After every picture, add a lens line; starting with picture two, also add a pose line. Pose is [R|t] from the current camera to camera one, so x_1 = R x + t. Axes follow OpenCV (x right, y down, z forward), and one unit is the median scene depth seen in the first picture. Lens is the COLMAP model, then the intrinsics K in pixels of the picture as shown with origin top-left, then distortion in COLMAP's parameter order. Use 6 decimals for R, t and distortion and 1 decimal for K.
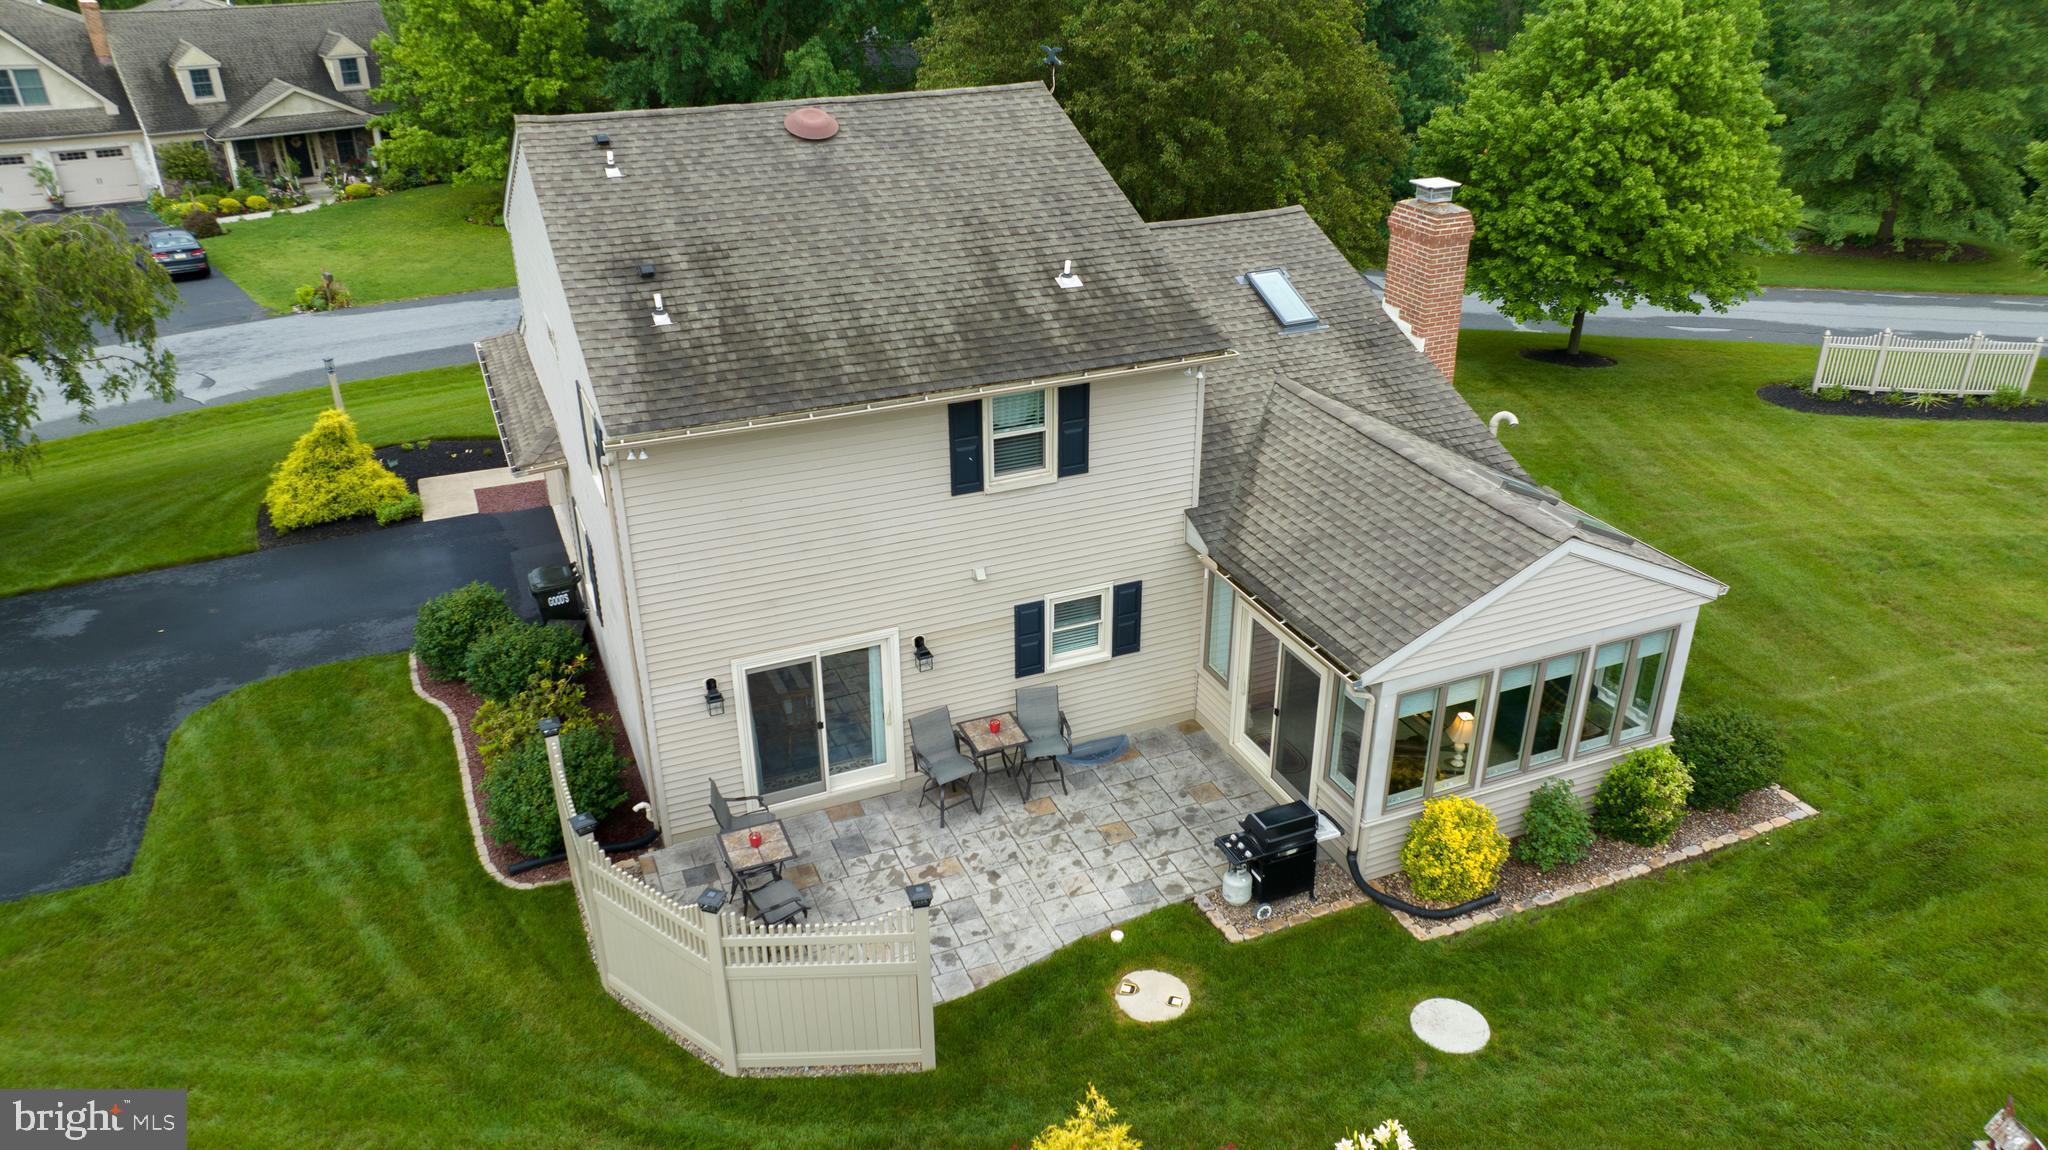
lens RADIAL K [[1439.8, 0, 1024.0], [0, 1439.8, 575.0], [0, 0, 1]] dist [-0.068785, 0.102190]
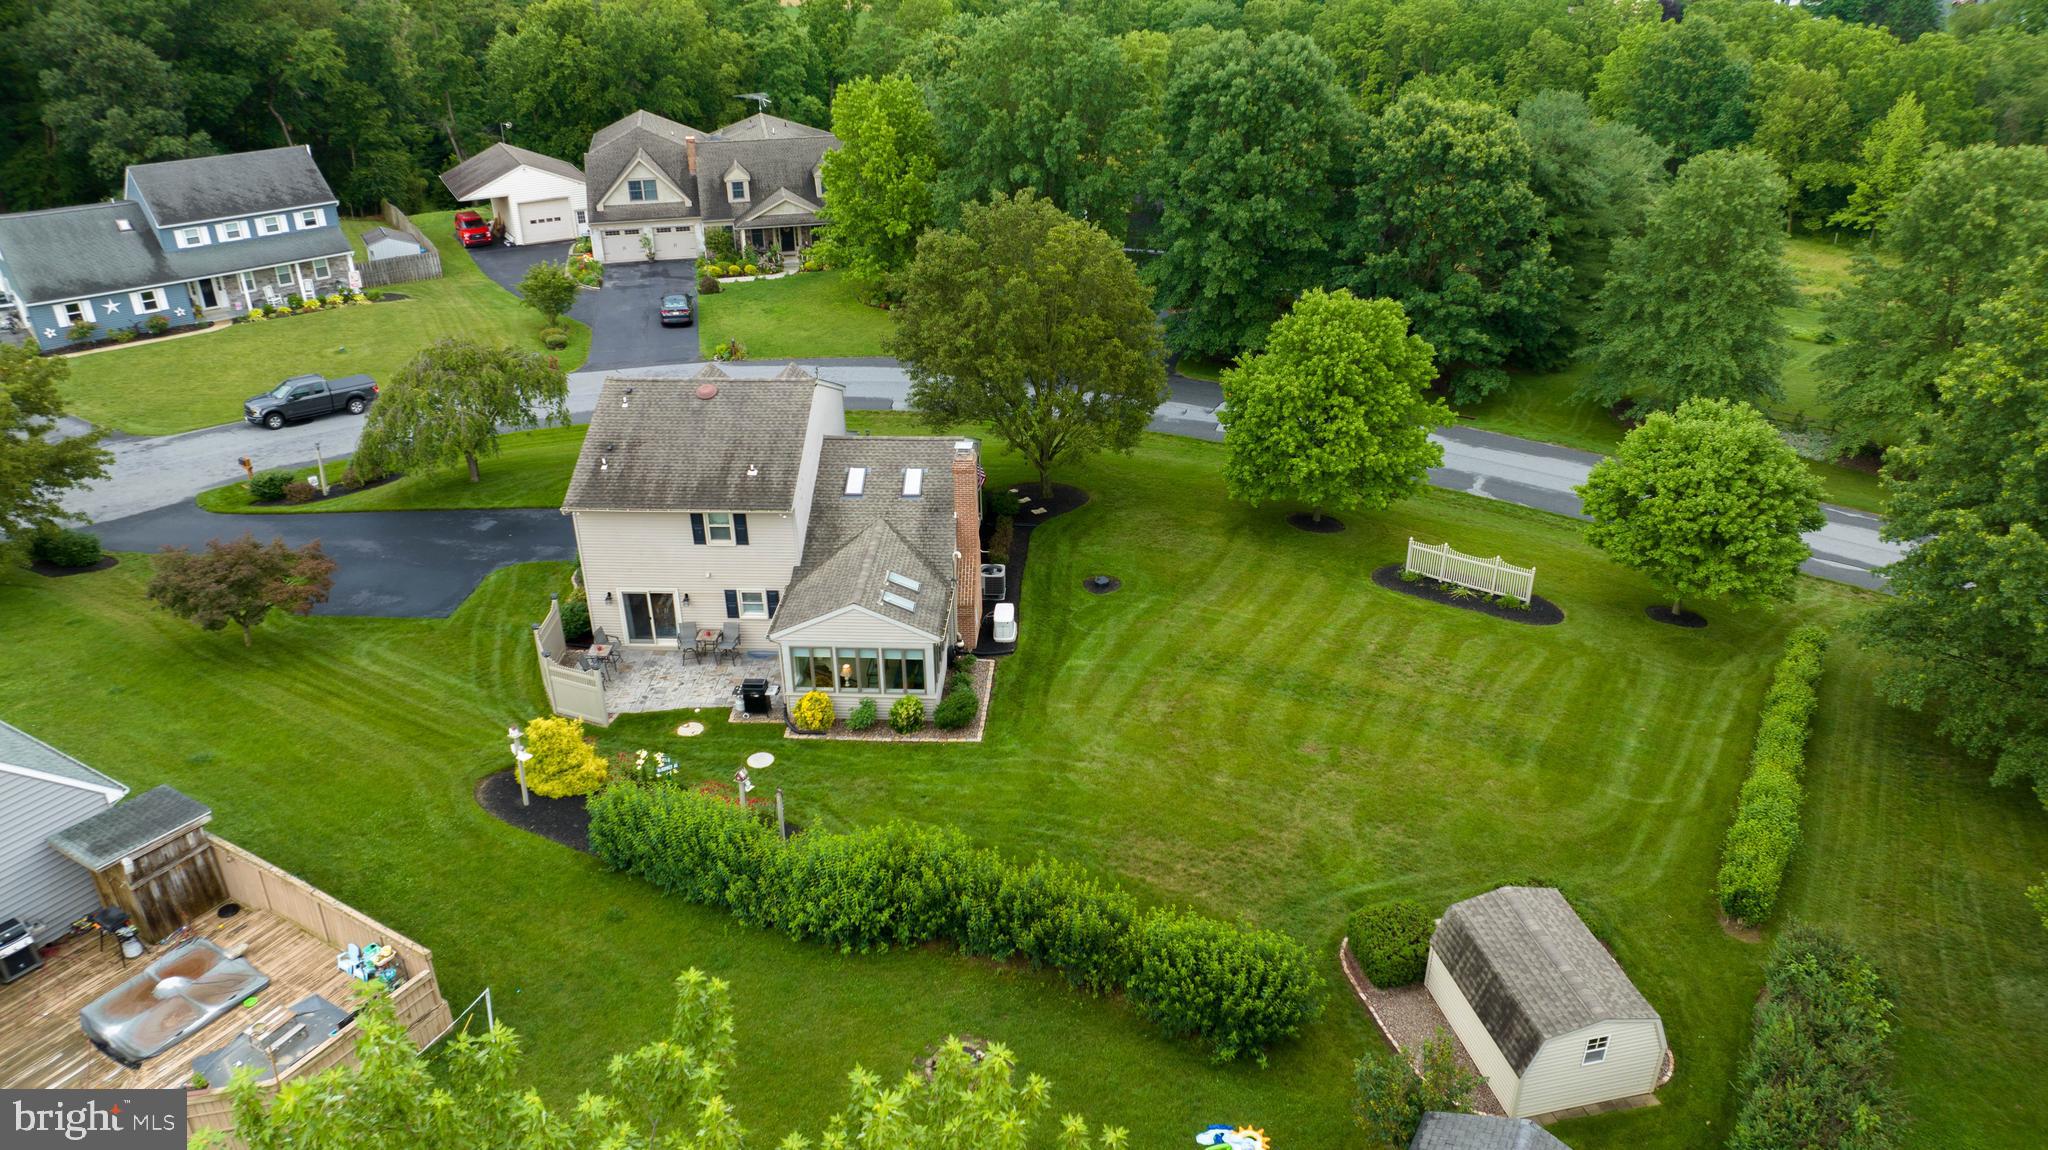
lens RADIAL K [[1439.8, 0, 1024.0], [0, 1439.8, 575.0], [0, 0, 1]] dist [-0.068785, 0.102190]
pose [[0.899740, 0.196617, -0.389628, 1.453406], [-0.192095, 0.980052, 0.050969, -0.235723], [0.391877, 0.028987, 0.919561, -1.152009]]
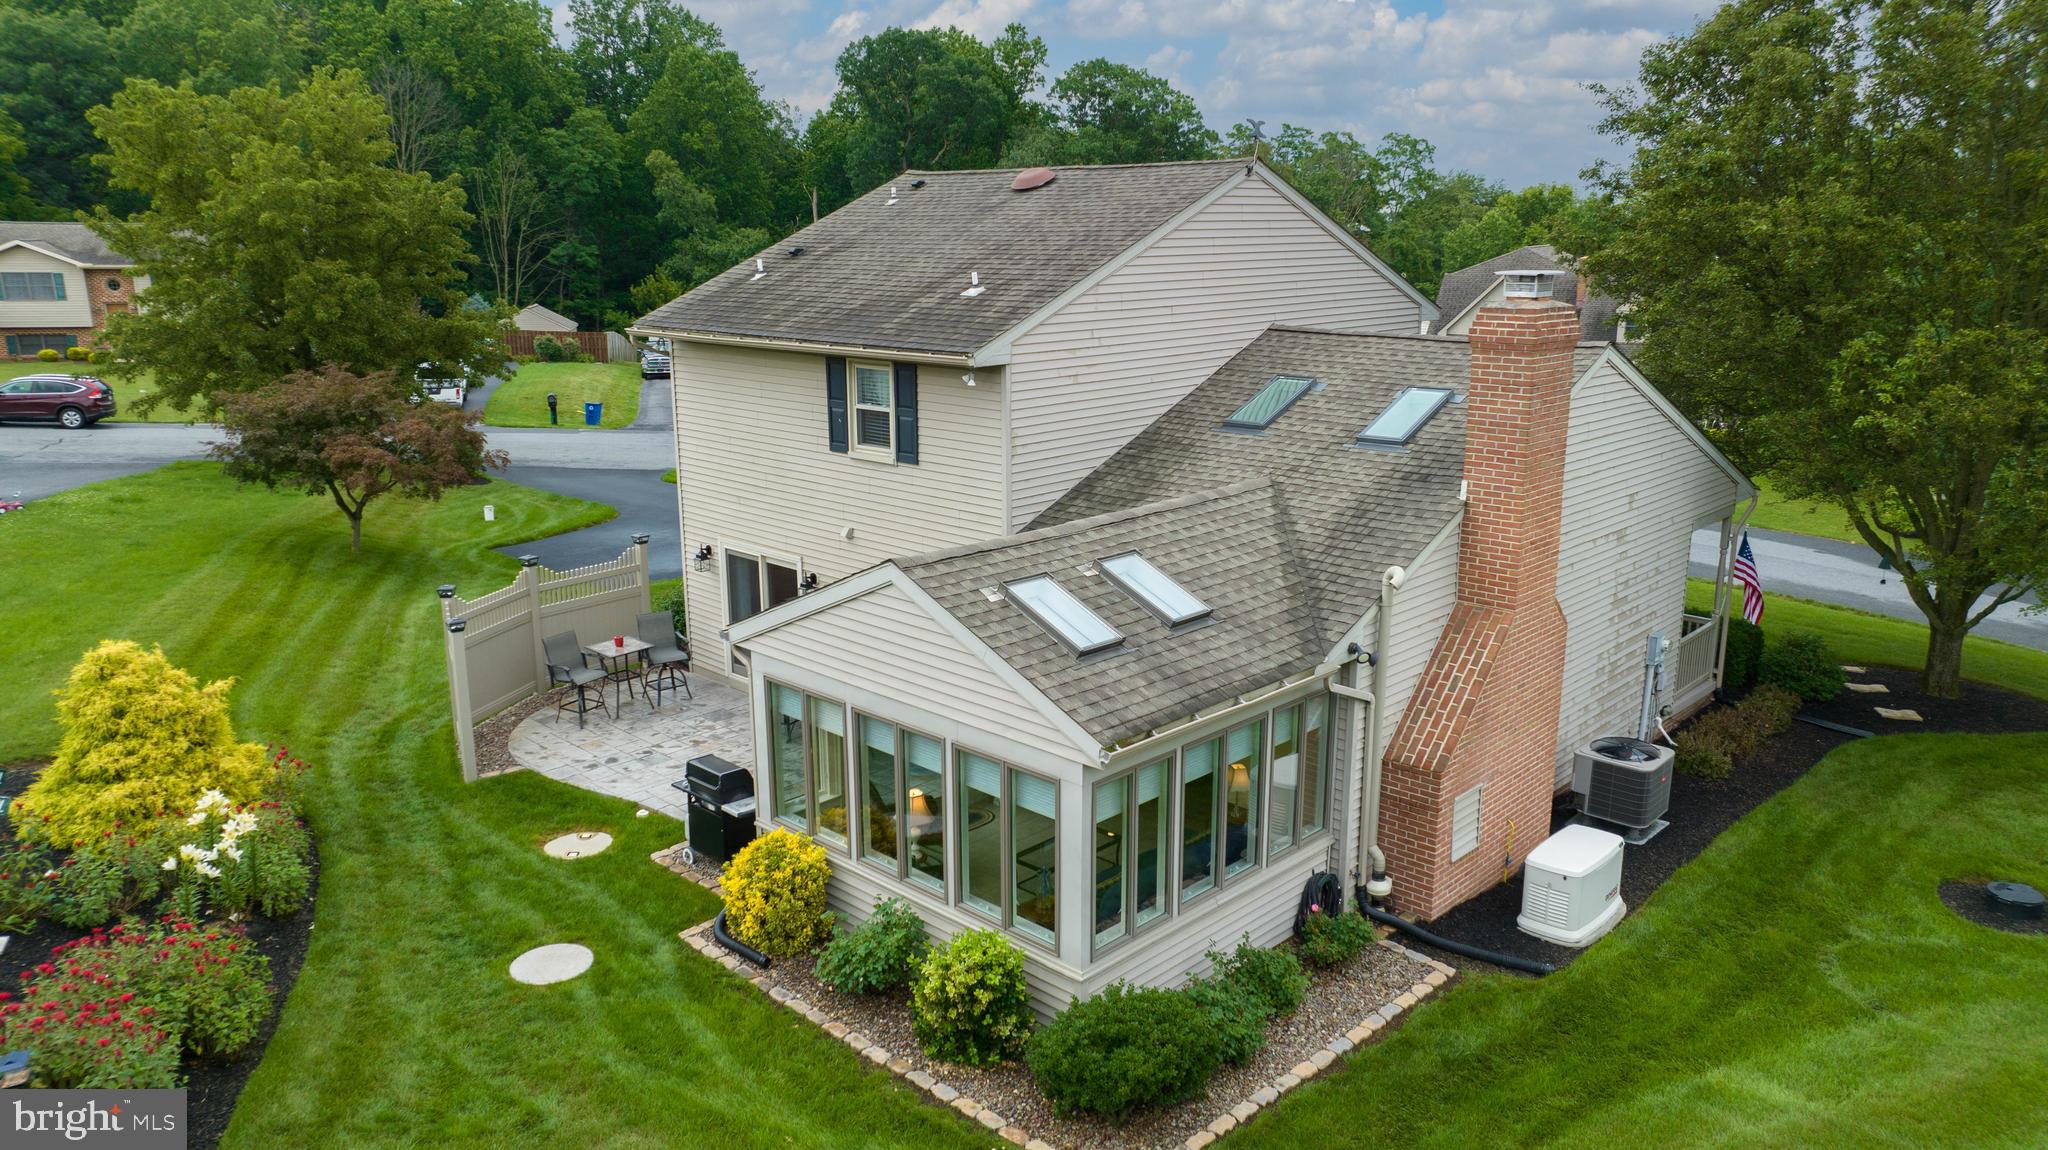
lens RADIAL K [[1439.8, 0, 1024.0], [0, 1439.8, 575.0], [0, 0, 1]] dist [-0.068785, 0.102190]
pose [[0.394553, 0.226666, -0.890478, 0.969142], [-0.414150, 0.908949, 0.047867, -0.076889], [0.820249, 0.349906, 0.452502, 0.589911]]
